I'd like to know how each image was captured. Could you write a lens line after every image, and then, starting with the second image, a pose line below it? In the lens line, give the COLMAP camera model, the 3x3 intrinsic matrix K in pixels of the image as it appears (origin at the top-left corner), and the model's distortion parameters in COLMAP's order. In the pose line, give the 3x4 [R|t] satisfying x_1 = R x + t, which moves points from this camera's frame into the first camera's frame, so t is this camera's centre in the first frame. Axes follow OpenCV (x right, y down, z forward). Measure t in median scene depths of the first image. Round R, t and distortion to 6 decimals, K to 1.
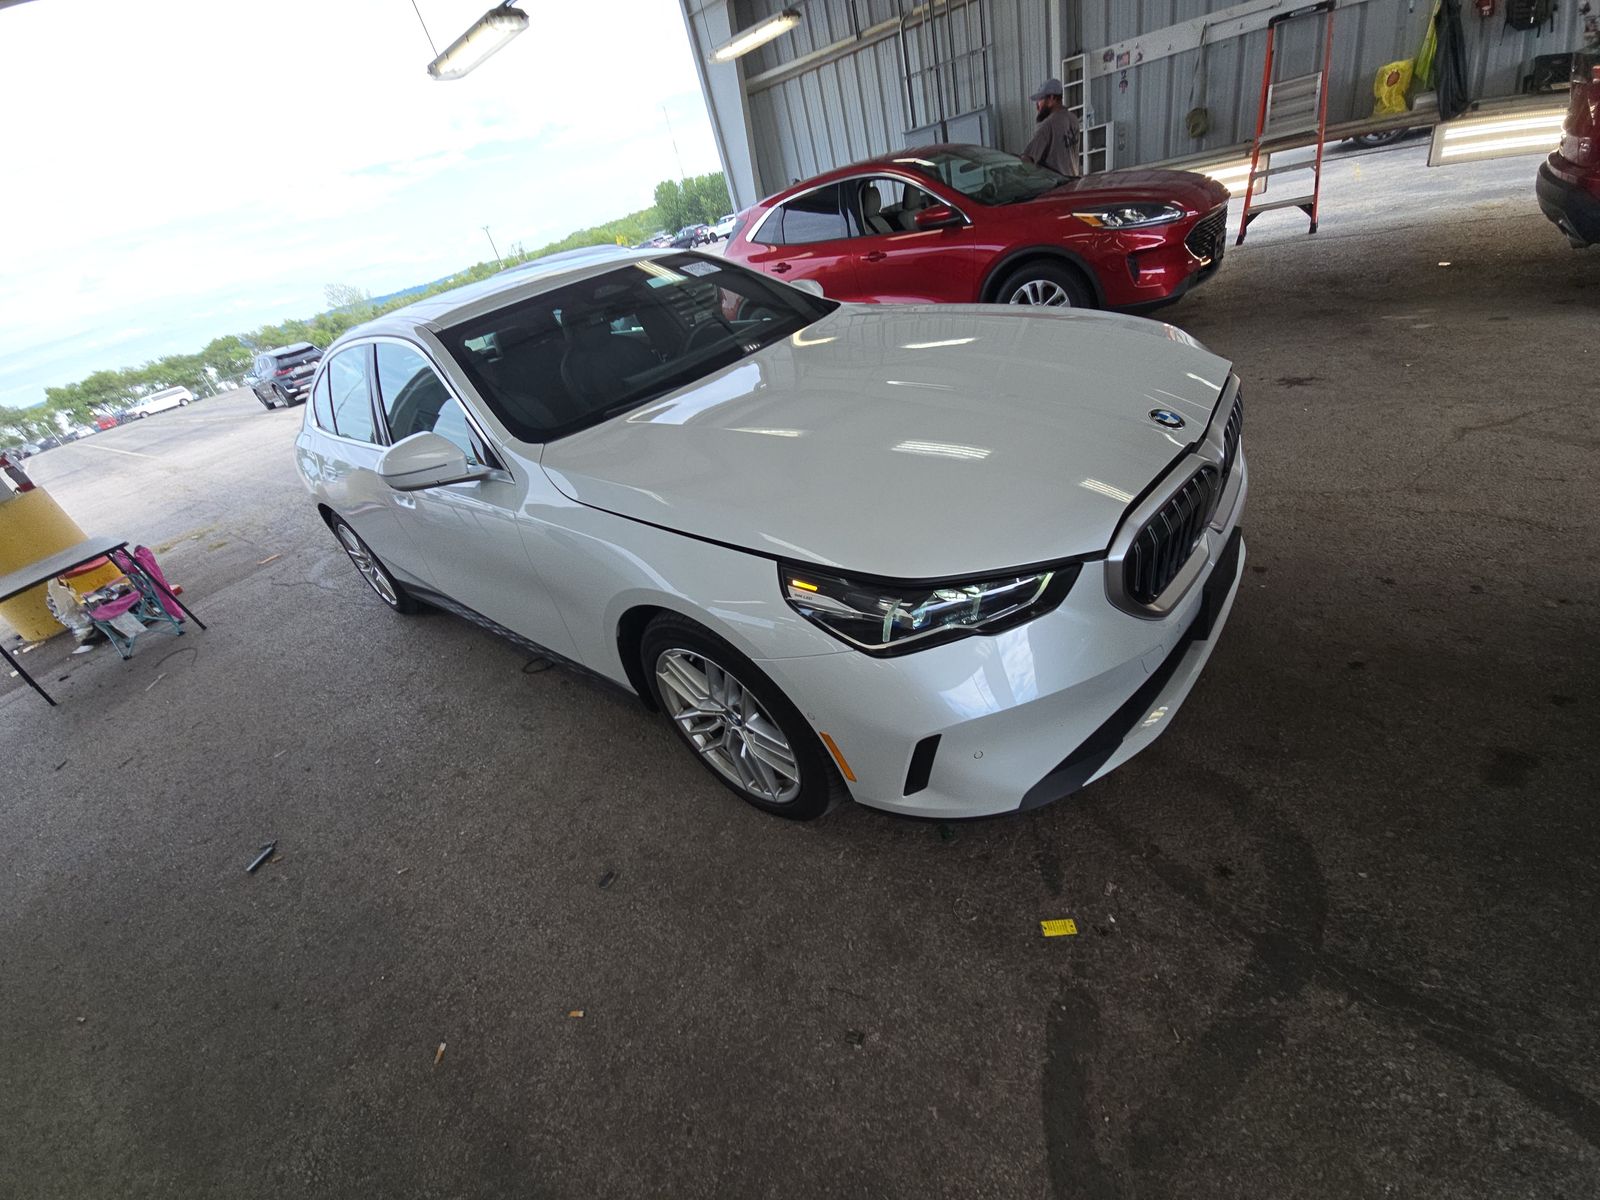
lens RADIAL K [[643.6, 0, 790.8], [0, 643.6, 593.5], [0, 0, 1]] dist [0.017339, -0.010758]
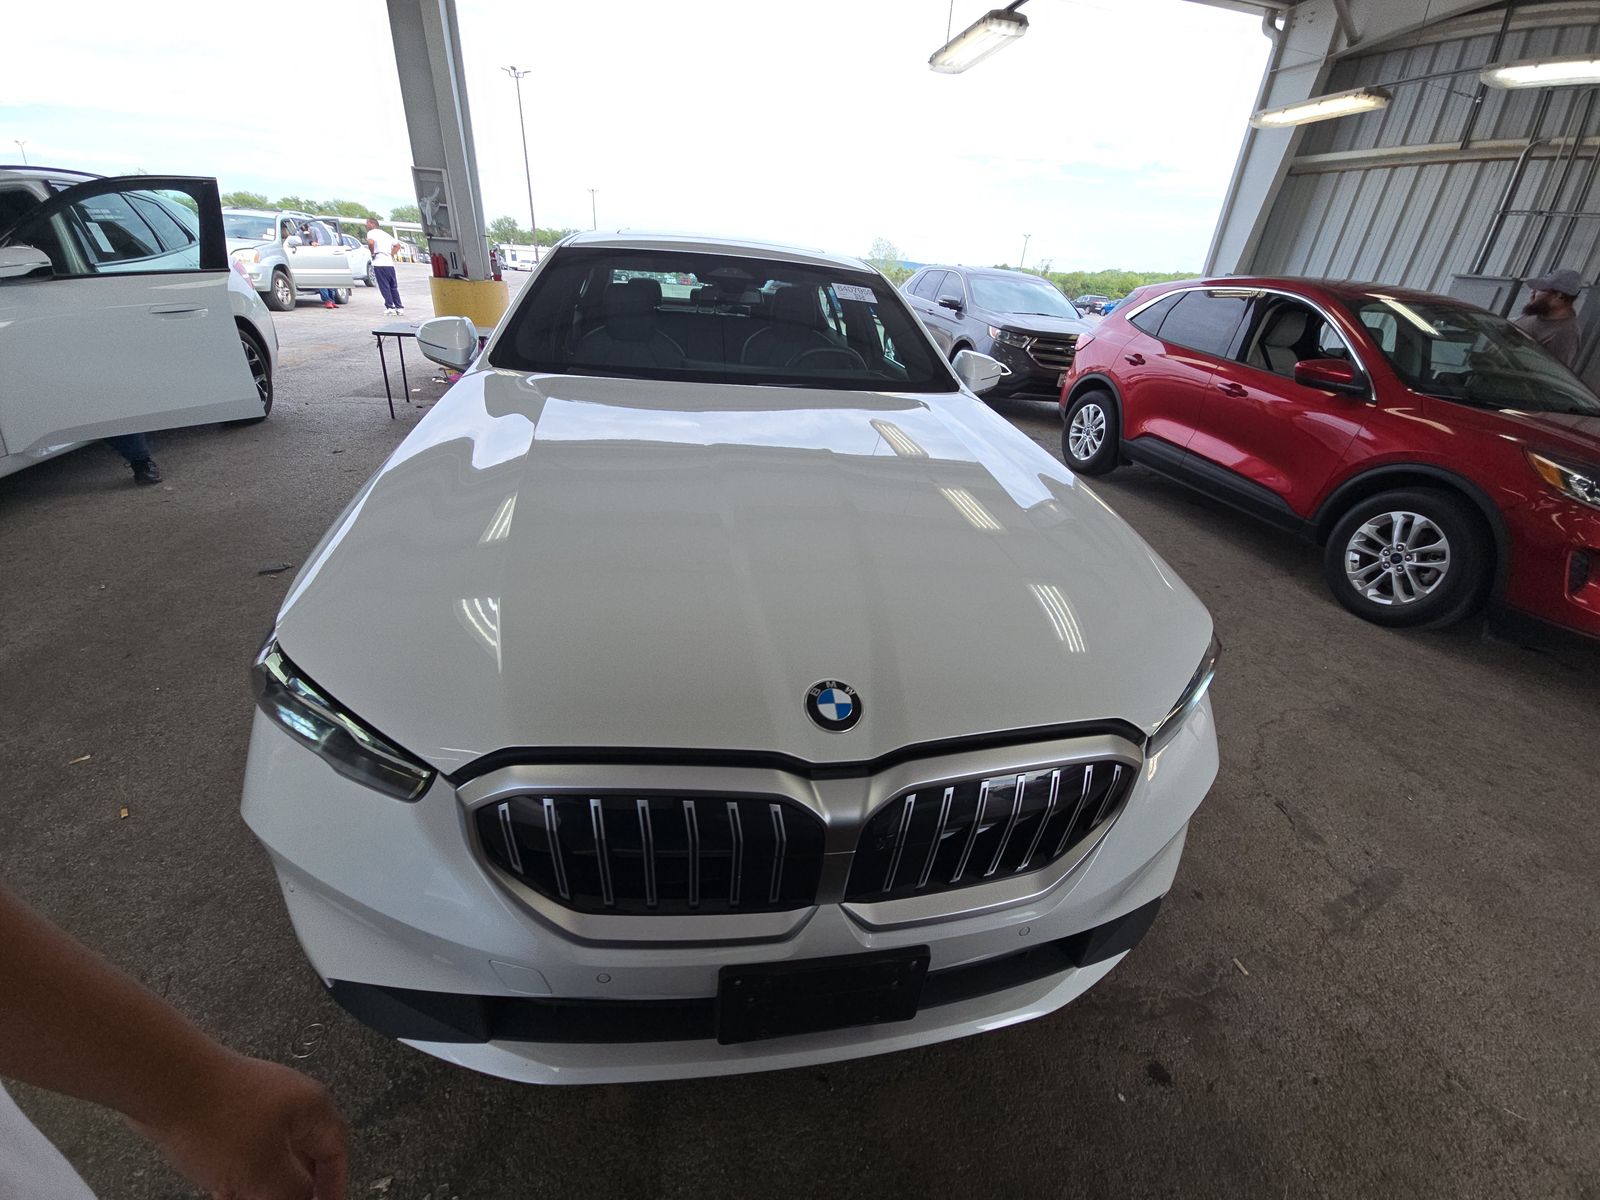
lens RADIAL K [[623.7, 0, 800.0], [0, 623.7, 600.0], [0, 0, 1]] dist [0.048960, -0.026670]
pose [[0.723002, 0.551027, -0.416698, 0.146584], [-0.553390, 0.823006, 0.128142, -0.083555], [0.413555, 0.137949, 0.899968, 0.086587]]
